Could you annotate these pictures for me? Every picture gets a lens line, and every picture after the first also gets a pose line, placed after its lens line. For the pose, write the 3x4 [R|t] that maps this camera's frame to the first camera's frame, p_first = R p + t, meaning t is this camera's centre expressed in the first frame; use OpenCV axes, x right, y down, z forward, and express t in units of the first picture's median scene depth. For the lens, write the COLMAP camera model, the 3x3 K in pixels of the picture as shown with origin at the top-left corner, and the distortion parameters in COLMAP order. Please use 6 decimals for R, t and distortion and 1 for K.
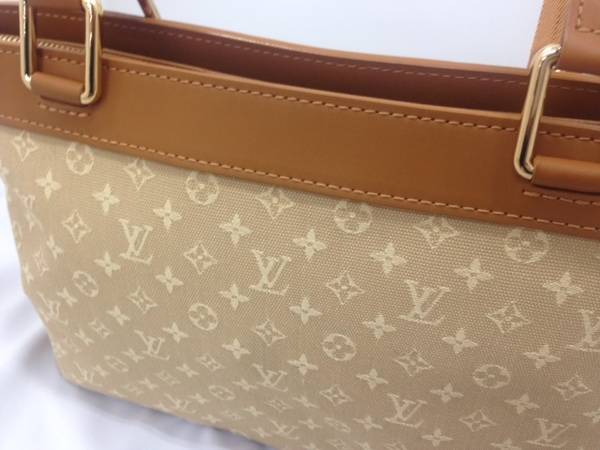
lens RADIAL K [[577.7, 0, 298.3], [0, 577.7, 225.3], [0, 0, 1]] dist [0.020571, 0.000000]
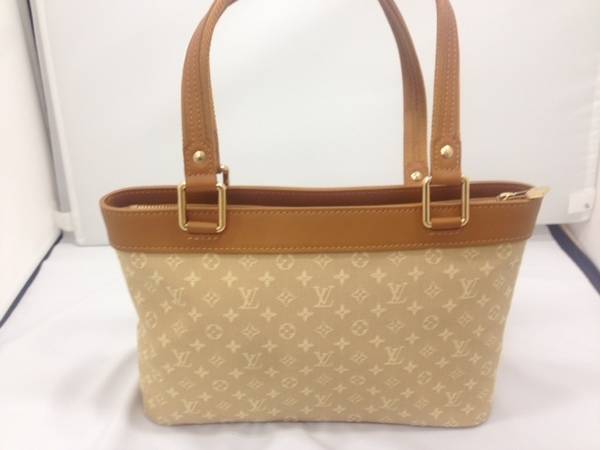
lens RADIAL K [[577.7, 0, 299.5], [0, 577.7, 223.7], [0, 0, 1]] dist [0.020571, 0.000000]
pose [[0.940959, -0.168008, 0.293888, -0.688299], [0.218877, 0.964221, -0.149571, 0.121552], [-0.258243, 0.205066, 0.944065, -0.964886]]
